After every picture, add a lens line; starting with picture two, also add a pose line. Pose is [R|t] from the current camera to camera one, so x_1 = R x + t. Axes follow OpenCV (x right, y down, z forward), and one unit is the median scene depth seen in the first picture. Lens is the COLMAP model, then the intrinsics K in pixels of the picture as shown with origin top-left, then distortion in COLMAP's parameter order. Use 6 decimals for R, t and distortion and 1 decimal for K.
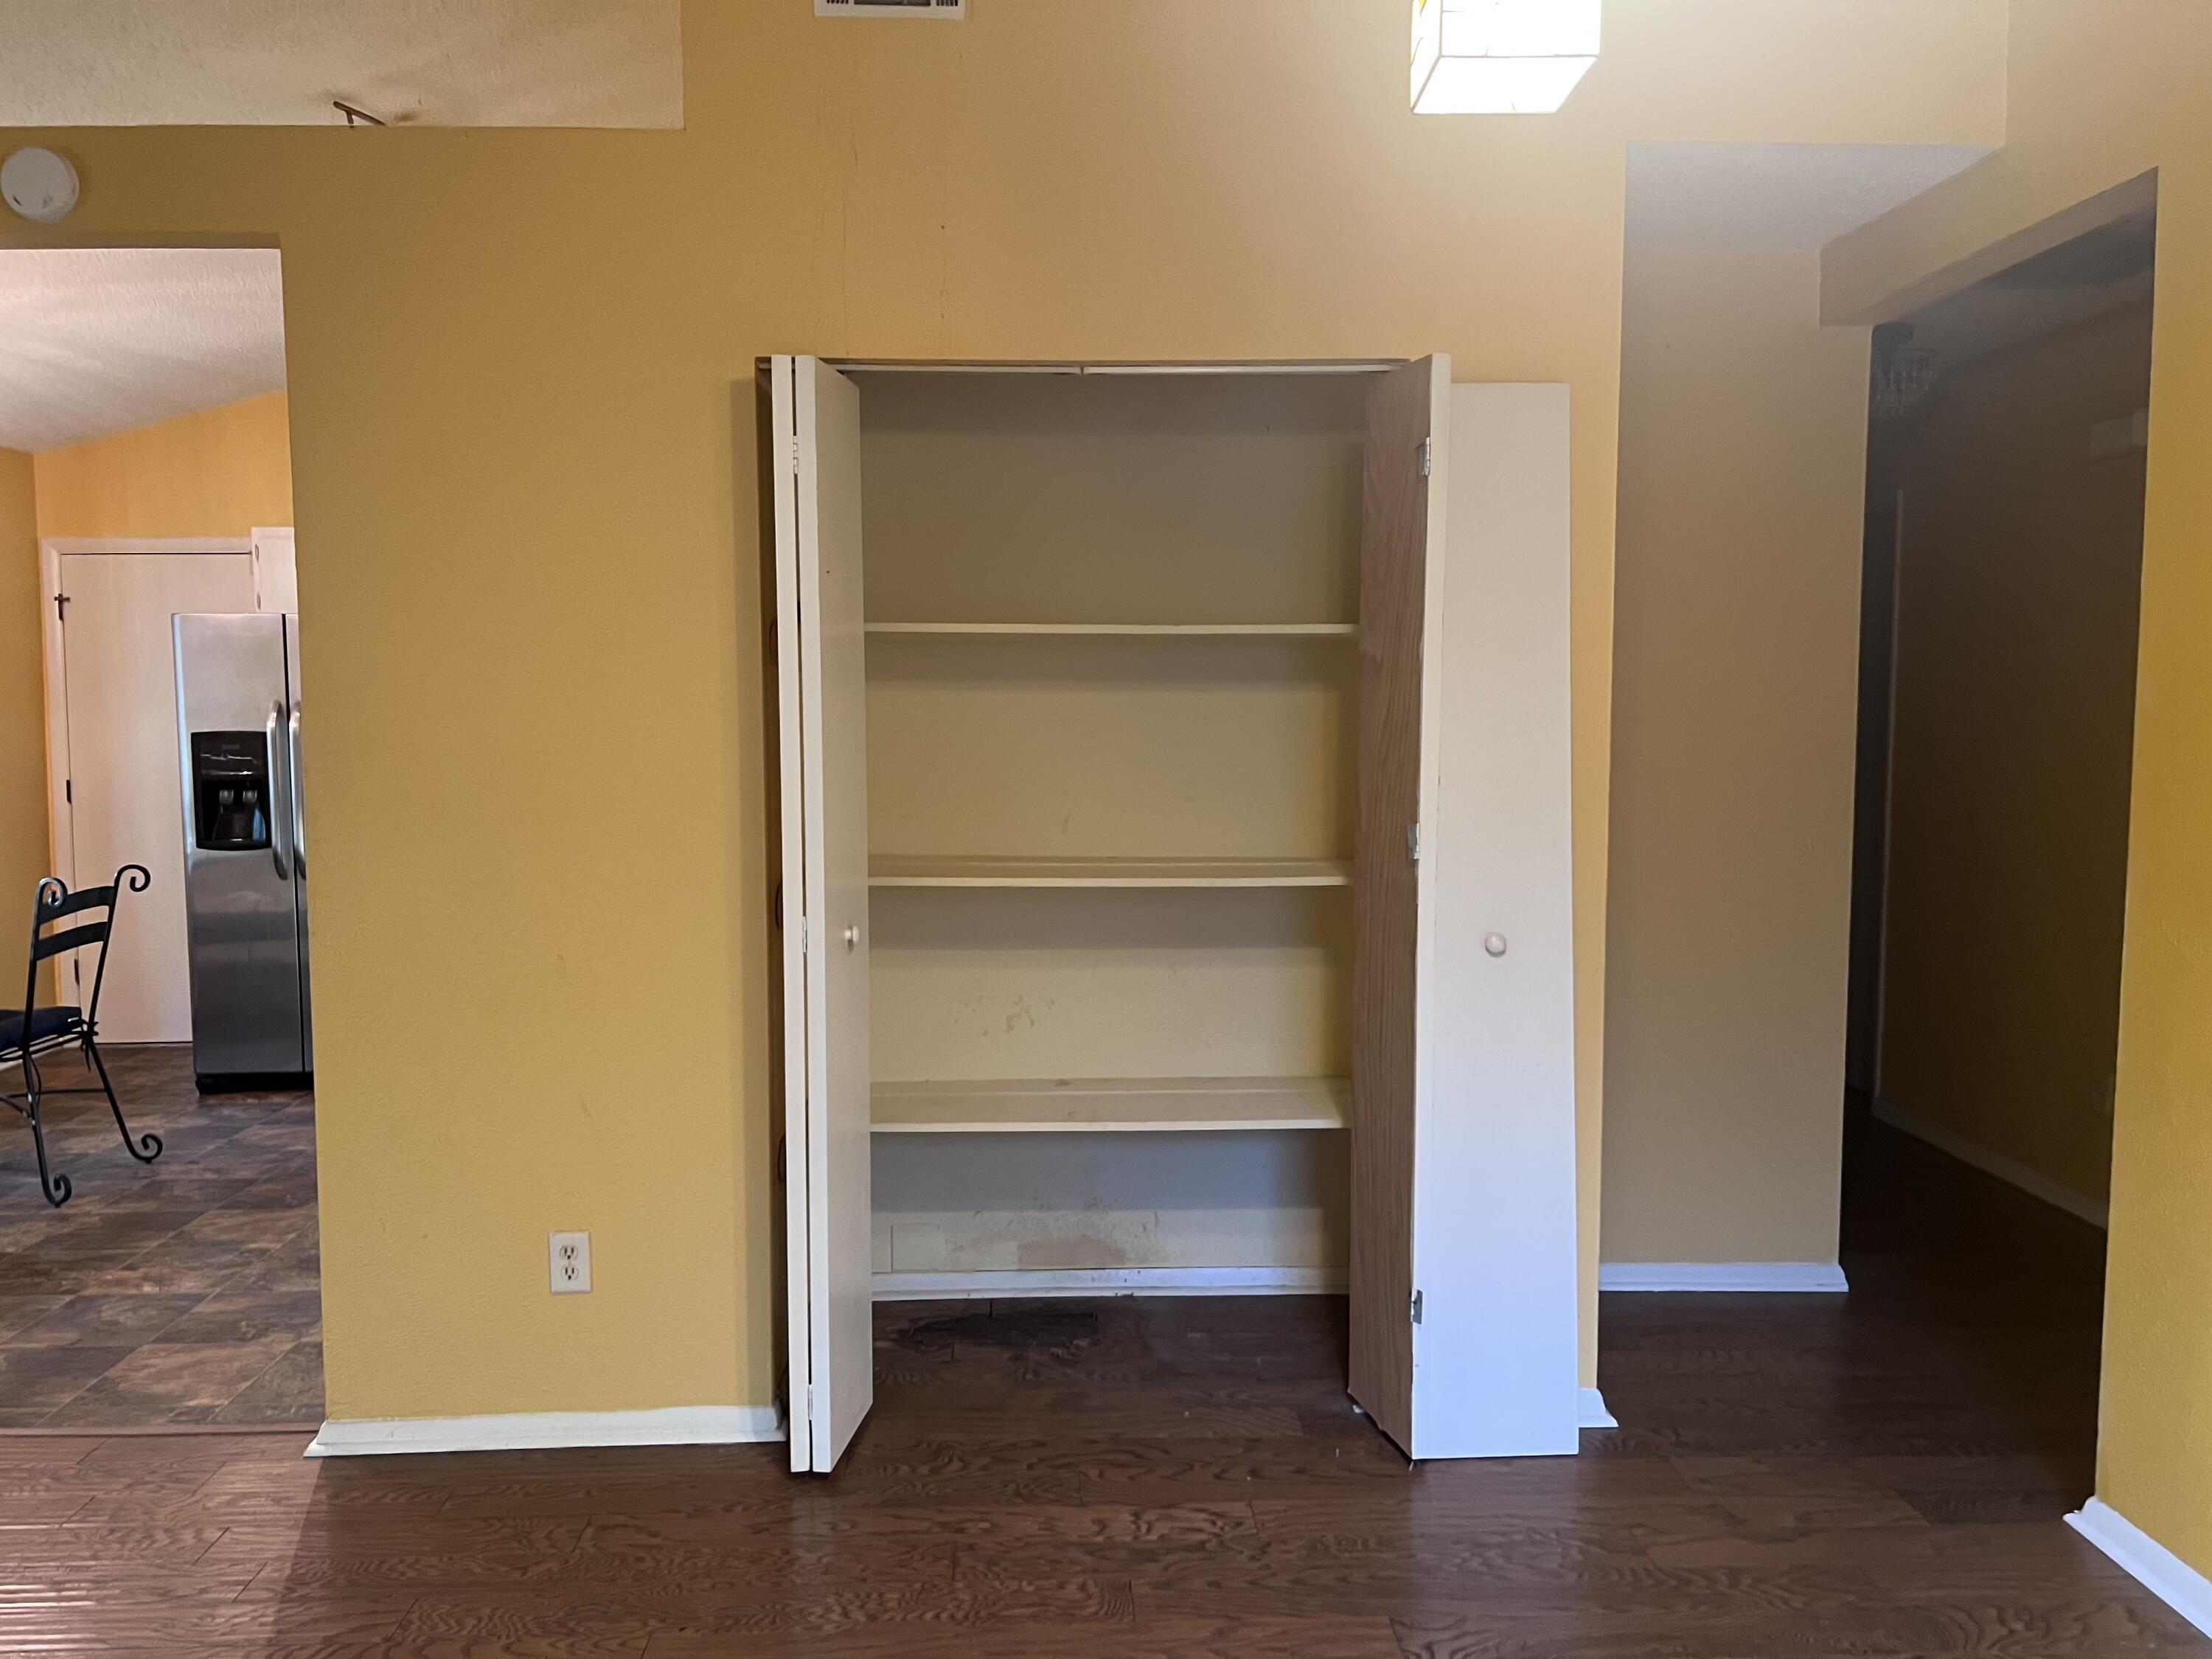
lens RADIAL K [[1676.9, 0, 1100.5], [0, 1676.9, 823.0], [0, 0, 1]] dist [0.021202, -0.025603]
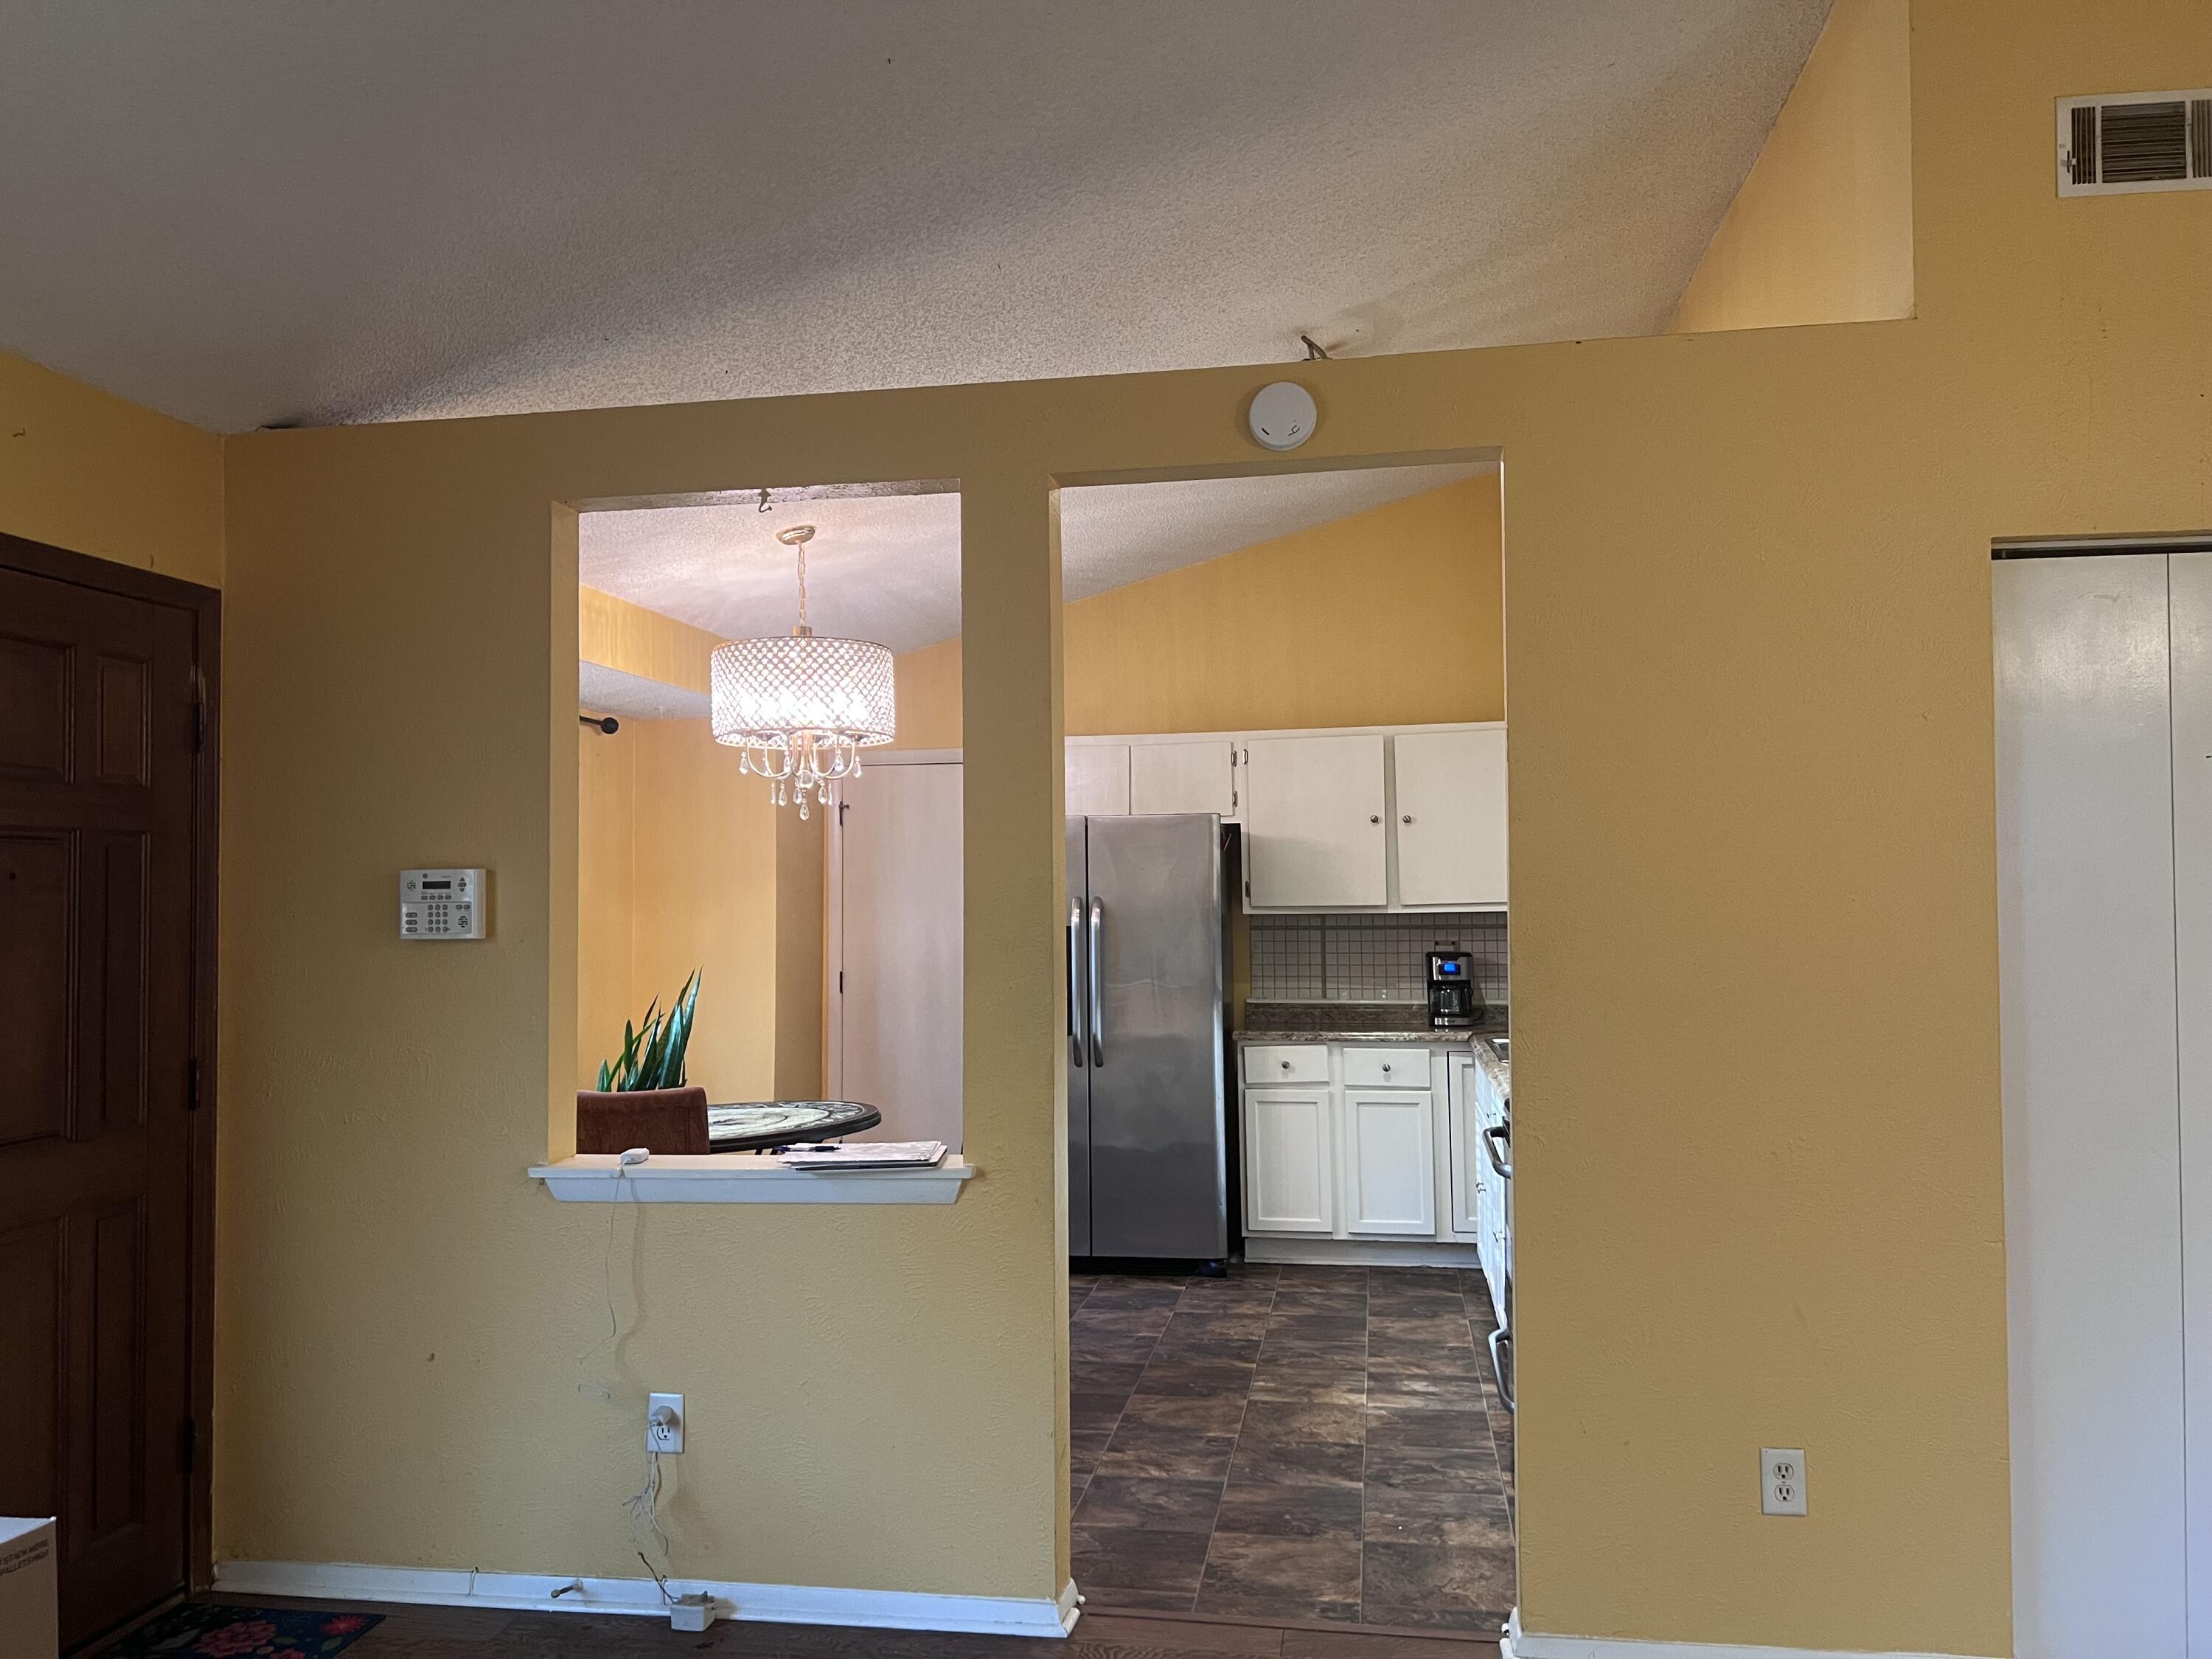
lens RADIAL K [[1676.9, 0, 1114.0], [0, 1676.9, 839.7], [0, 0, 1]] dist [0.021202, -0.025603]
pose [[0.976351, -0.013684, -0.215758, -0.383925], [-0.009639, 0.994247, -0.106674, 0.005541], [0.215977, 0.106231, 0.970602, -0.032154]]
